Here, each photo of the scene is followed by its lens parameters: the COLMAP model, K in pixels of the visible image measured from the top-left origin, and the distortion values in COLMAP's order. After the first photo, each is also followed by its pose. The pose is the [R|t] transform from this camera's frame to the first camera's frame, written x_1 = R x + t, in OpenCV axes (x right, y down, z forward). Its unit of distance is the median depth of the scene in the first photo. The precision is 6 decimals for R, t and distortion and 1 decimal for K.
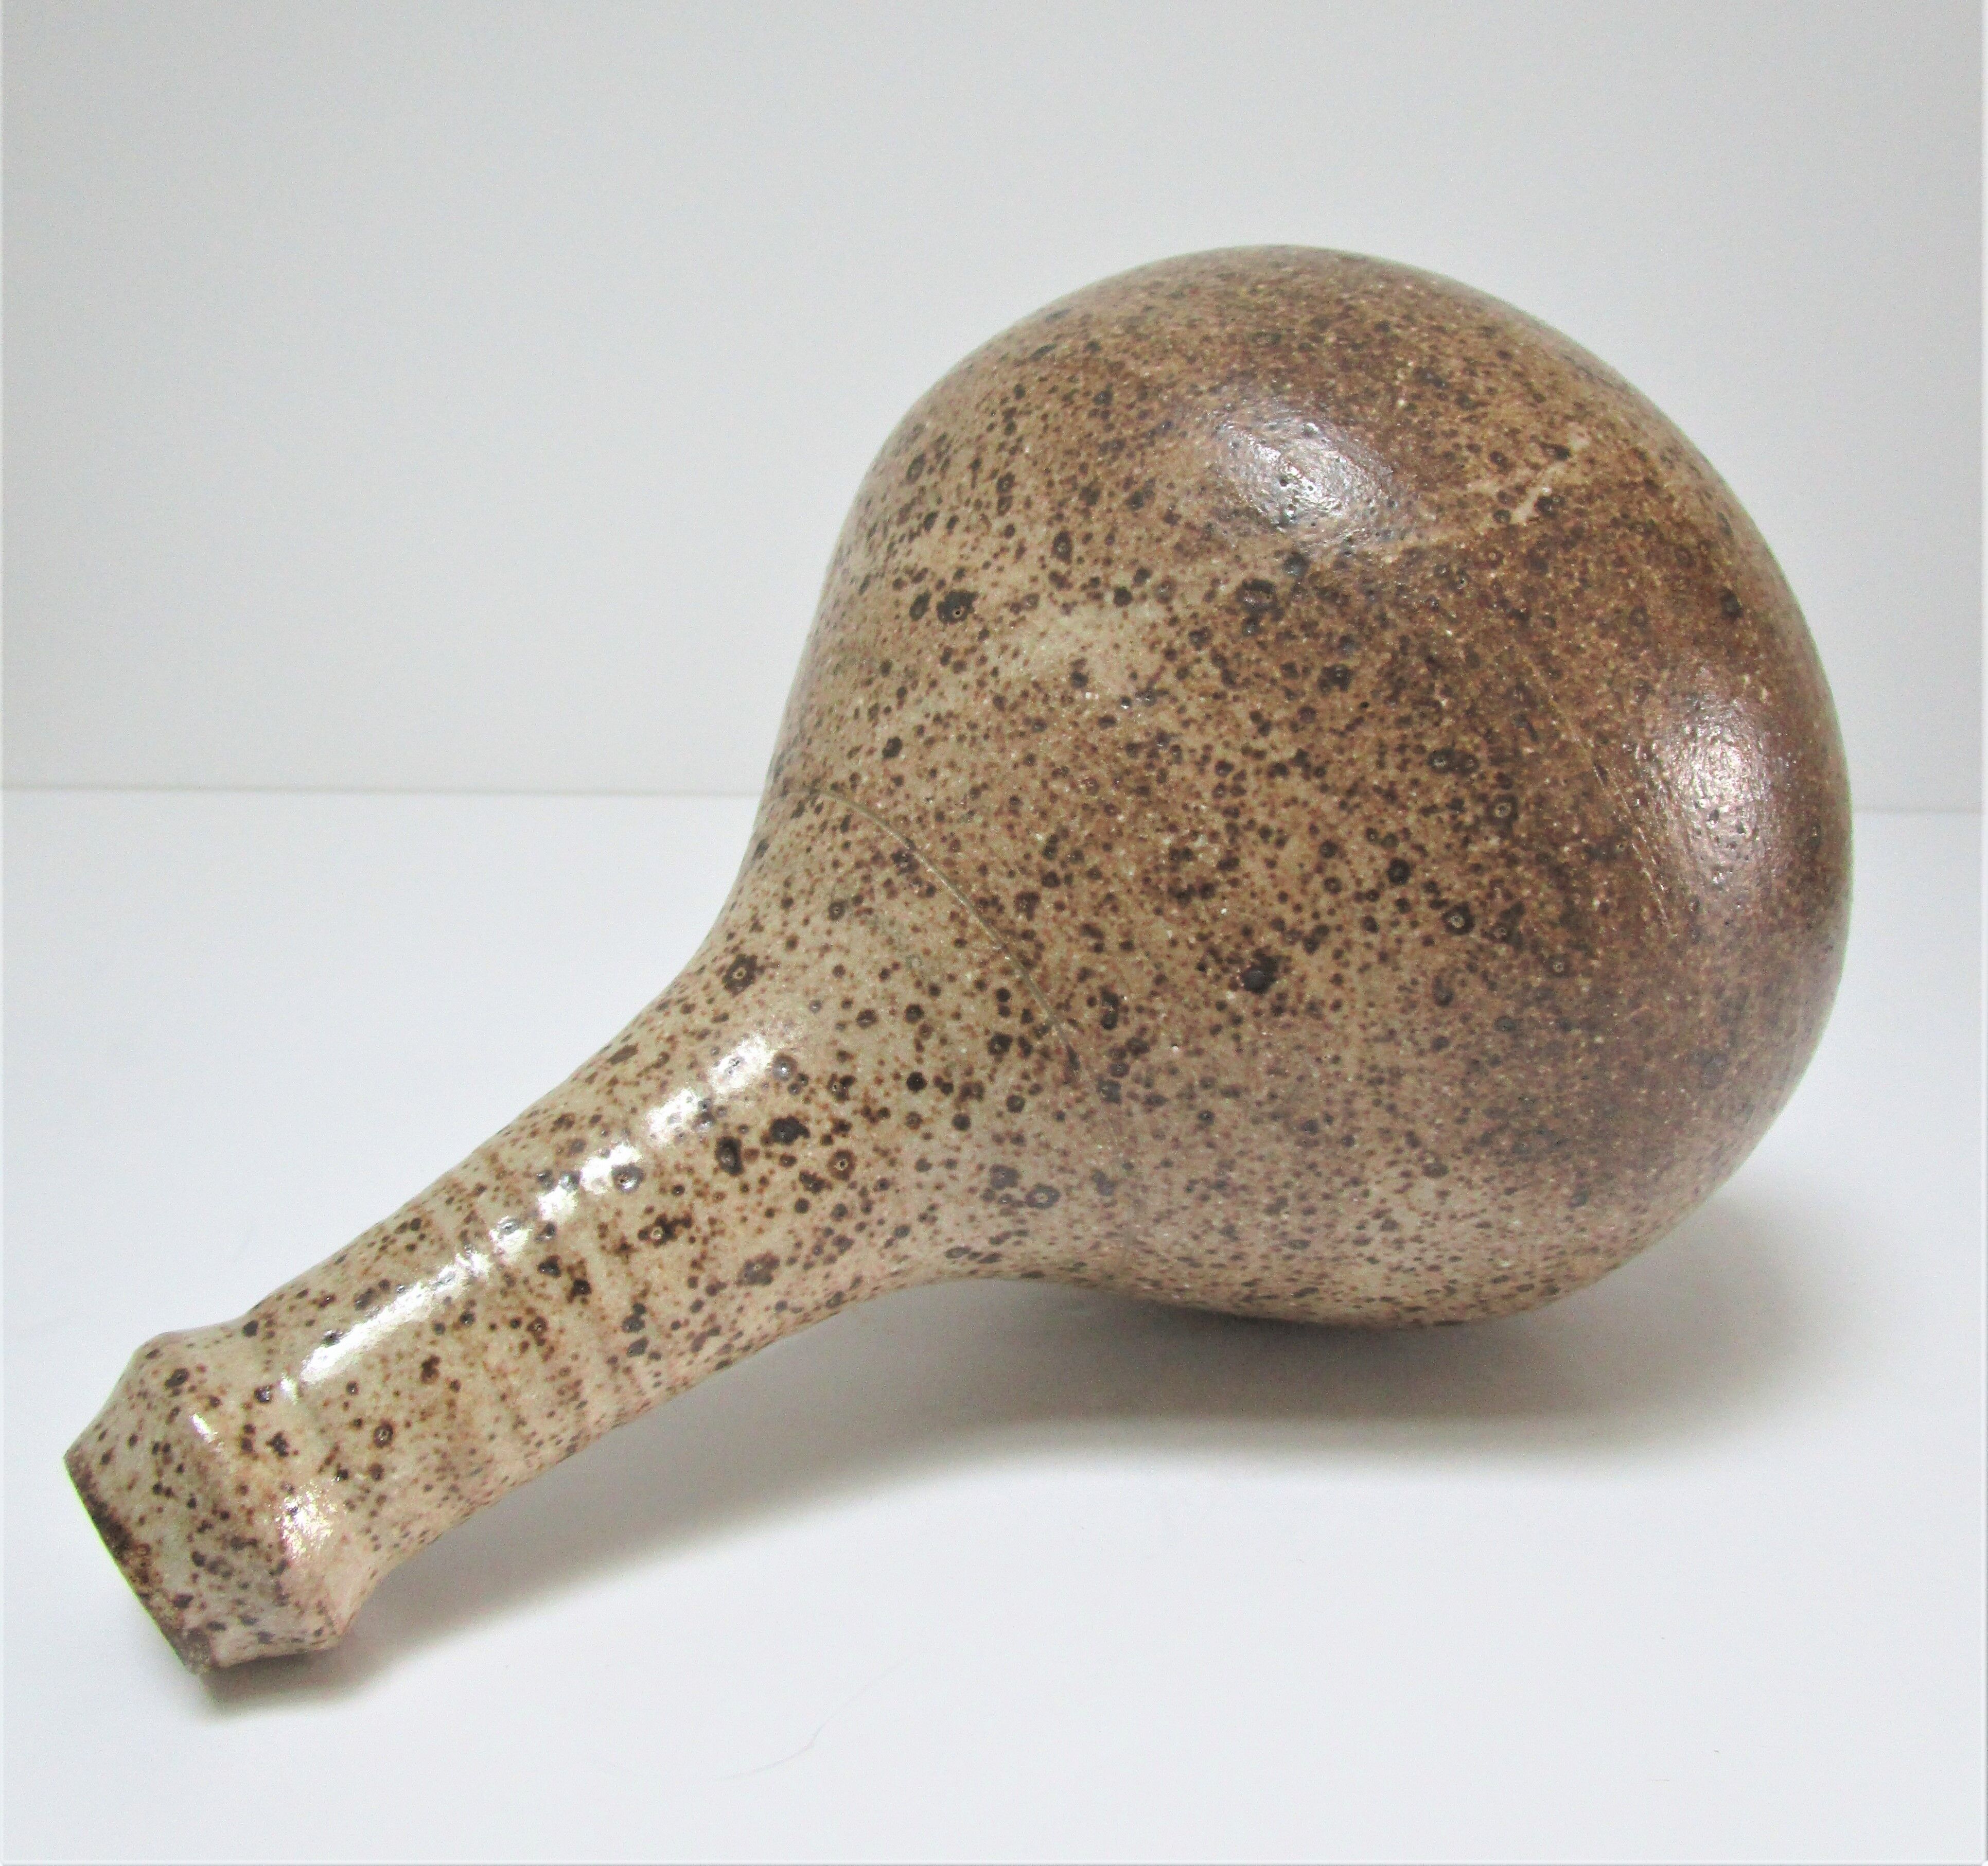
lens RADIAL K [[1806.9, 0, 995.1], [0, 1806.9, 840.3], [0, 0, 1]] dist [0.000859, -0.004191]
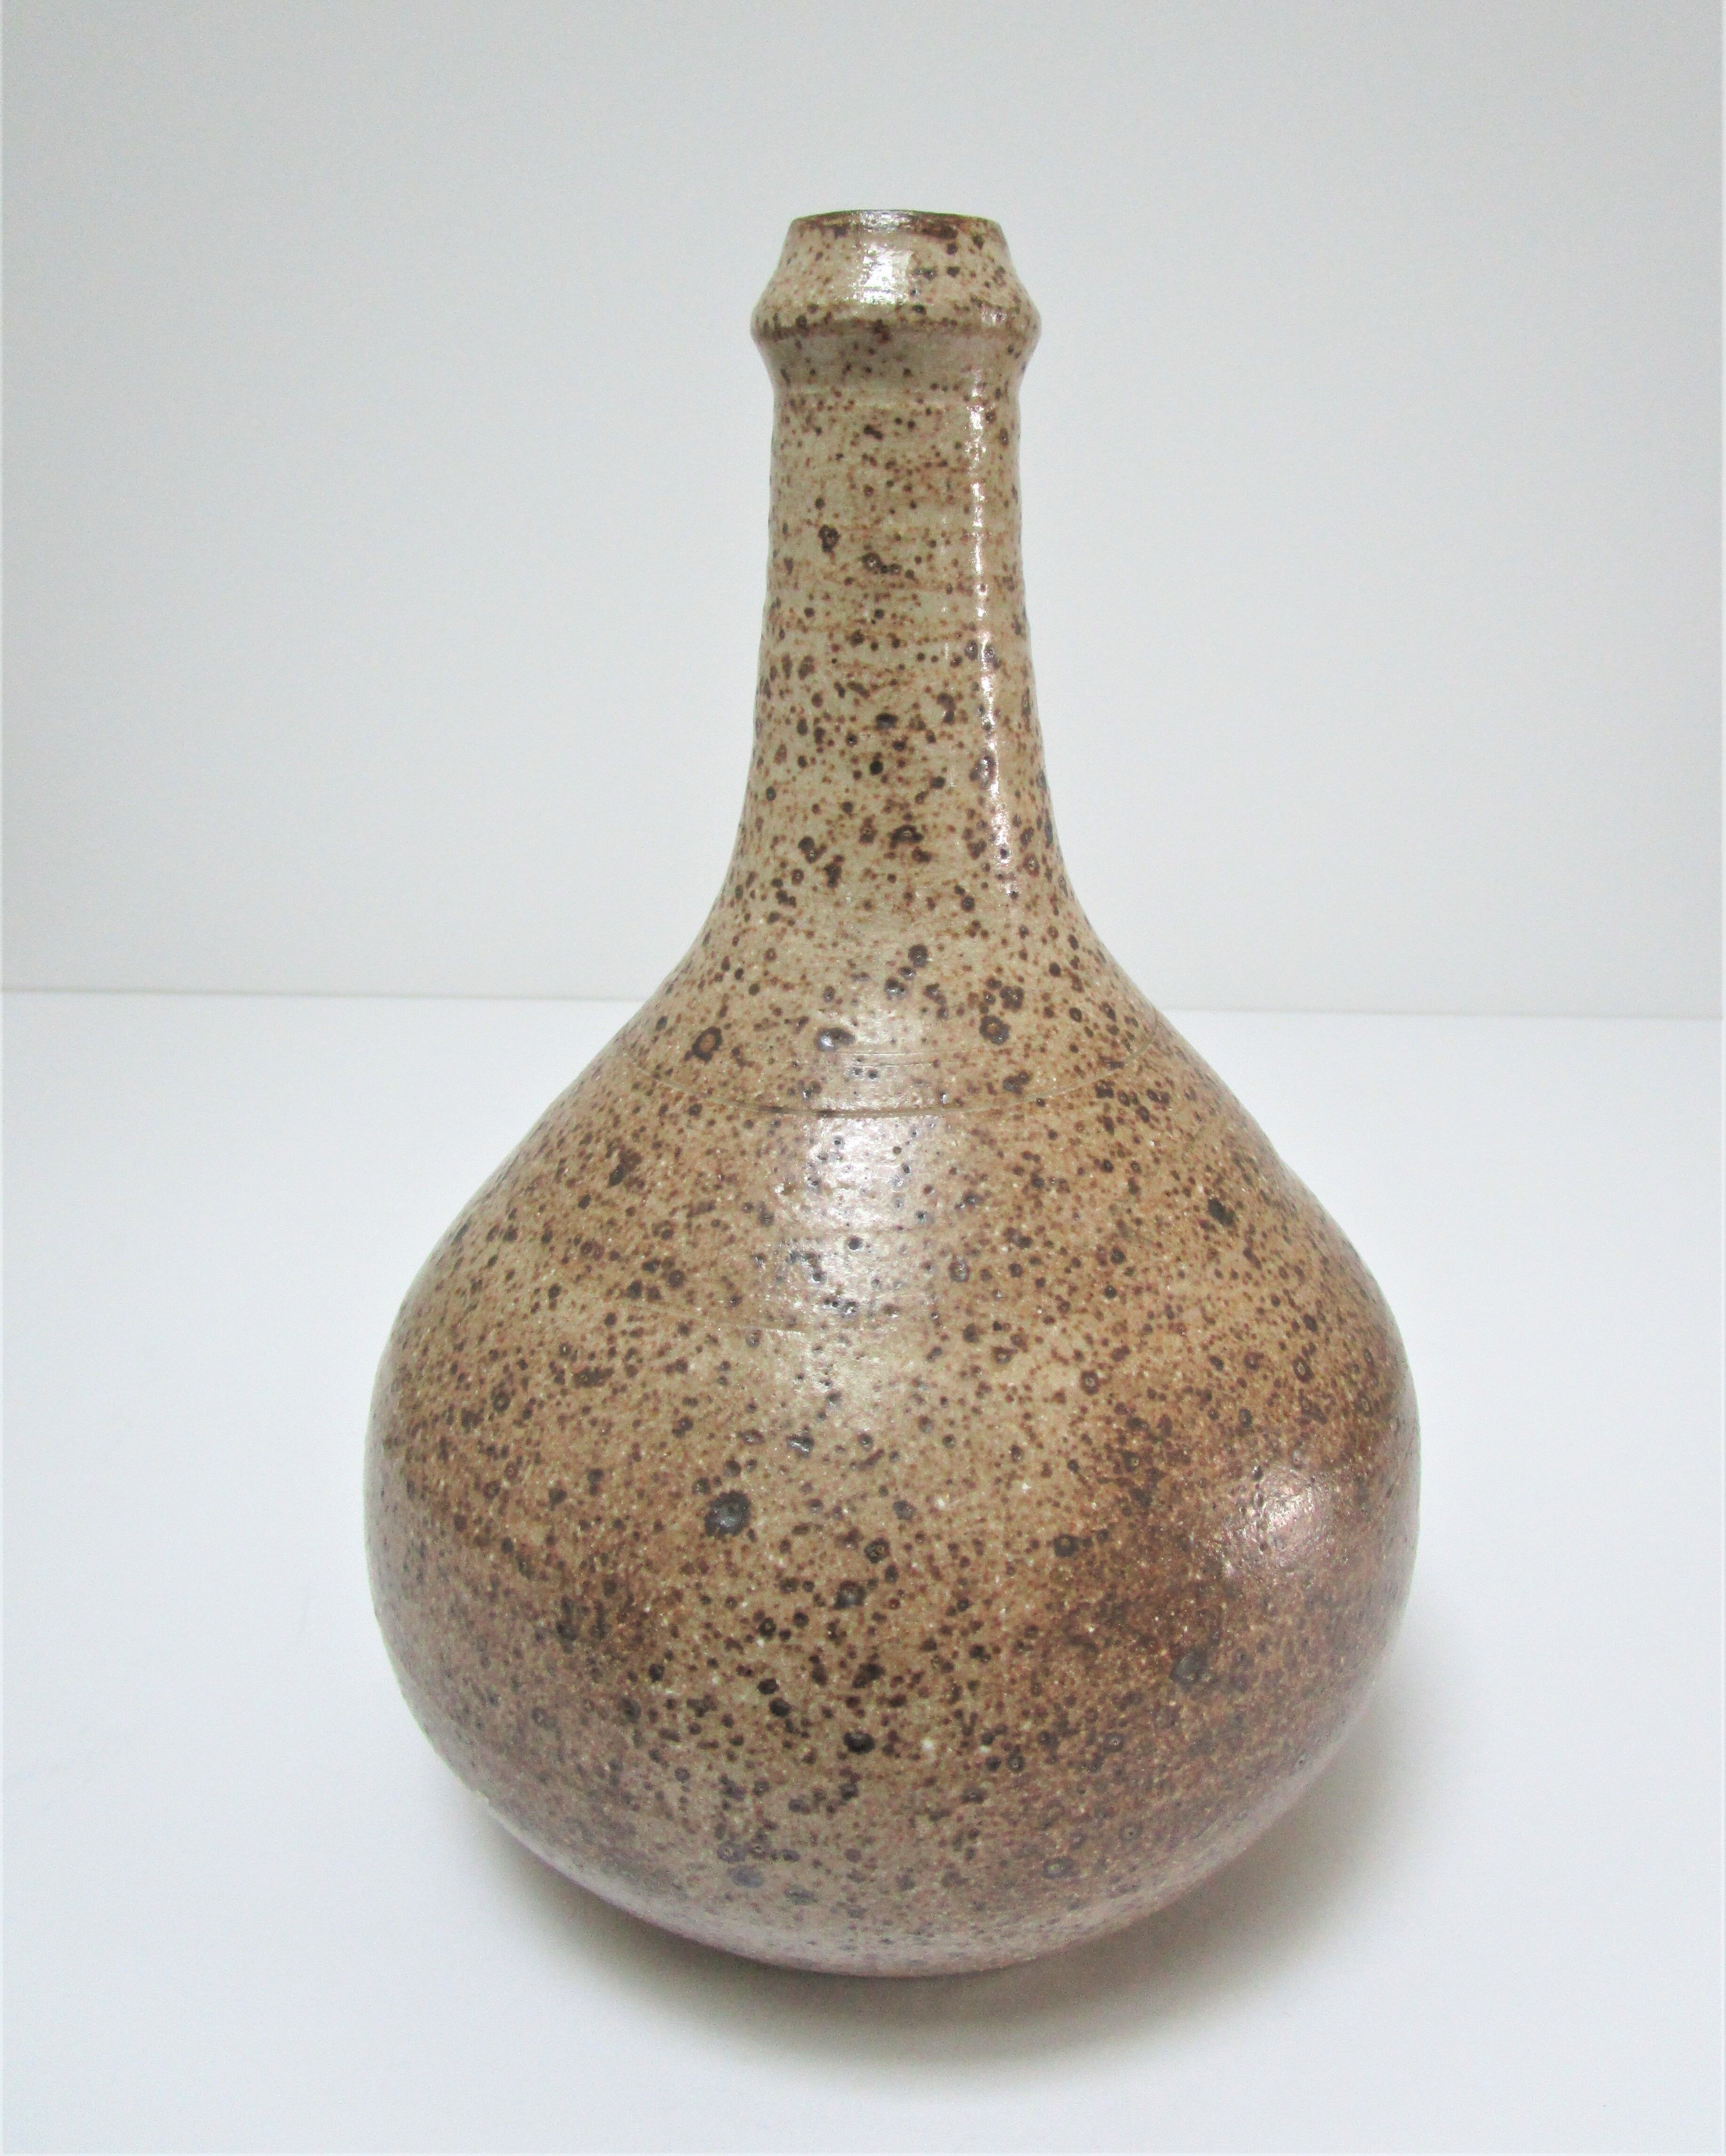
lens RADIAL K [[1684.2, 0, 865.3], [0, 1684.2, 969.0], [0, 0, 1]] dist [0.003541, 0.000574]
pose [[0.108028, 0.908622, -0.403406, 0.417523], [-0.602058, -0.263113, -0.753855, 1.079322], [-0.791110, 0.324311, 0.518620, 0.550792]]
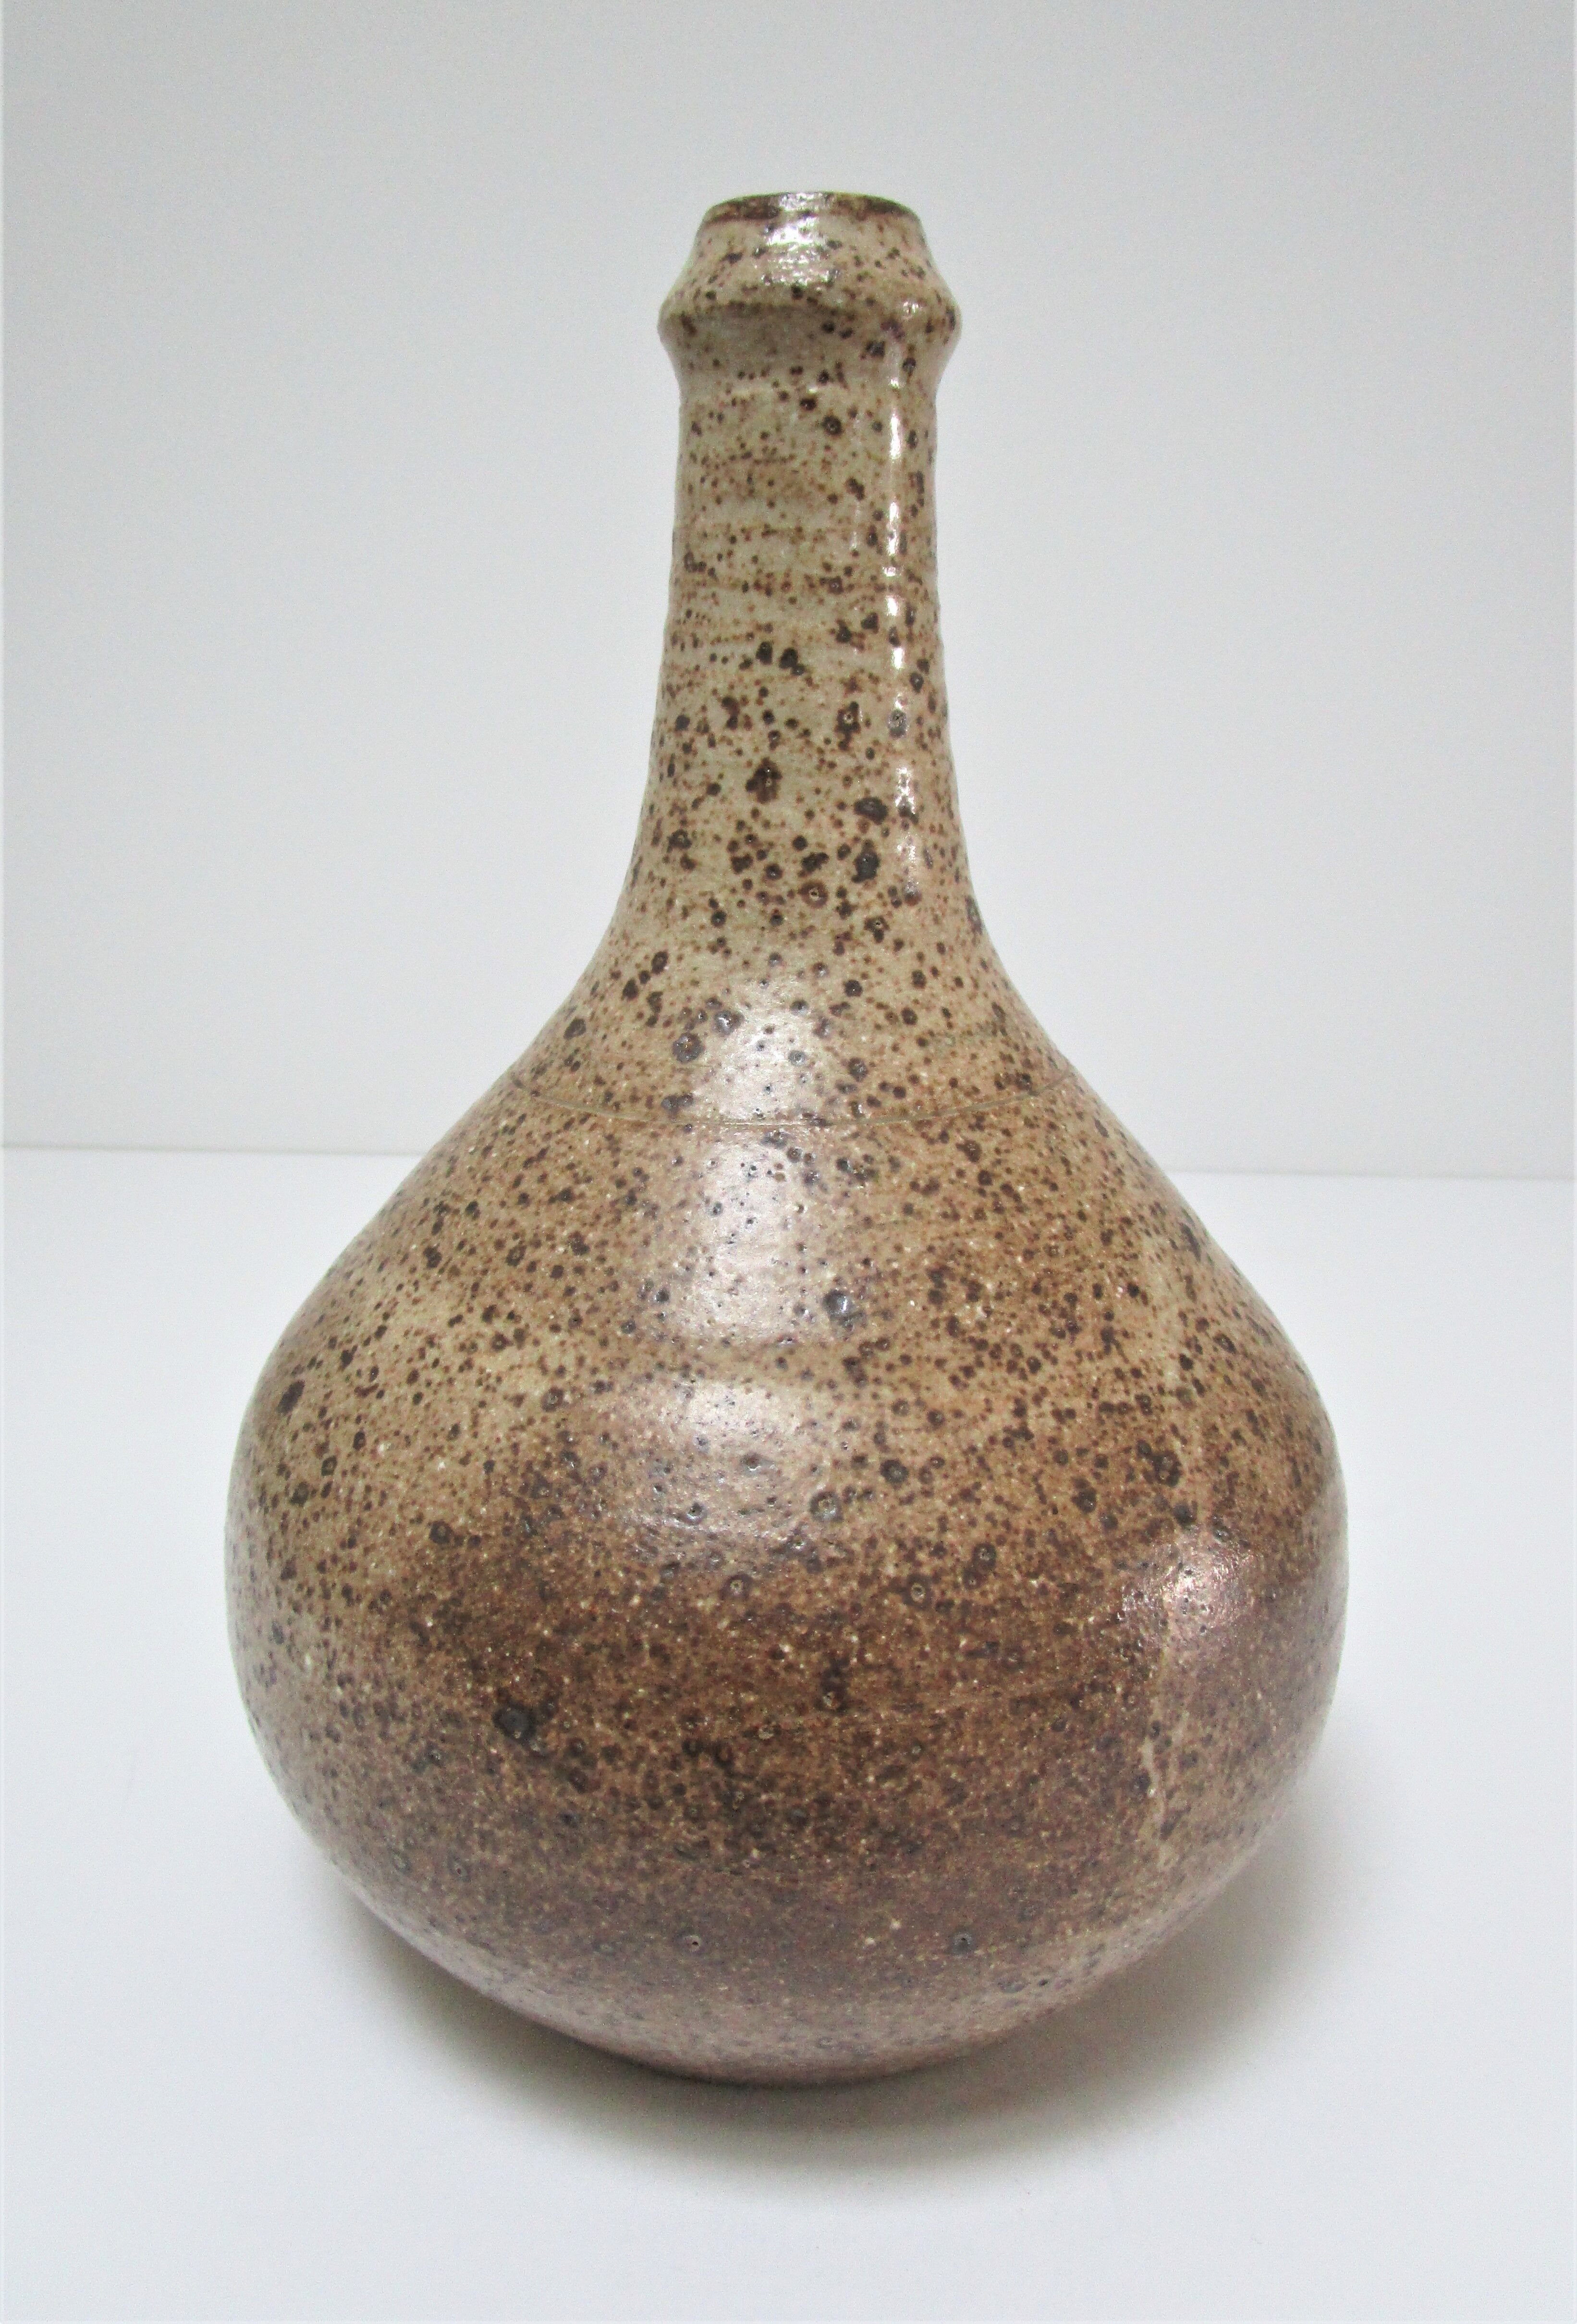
lens RADIAL K [[1691.5, 0, 733.4], [0, 1691.5, 1094.4], [0, 0, 1]] dist [-0.001977, -0.000390]
pose [[-0.412897, 0.853135, -0.318867, 0.366209], [-0.879615, -0.464330, -0.103322, 0.276676], [-0.236207, 0.237819, 0.942151, 0.093808]]
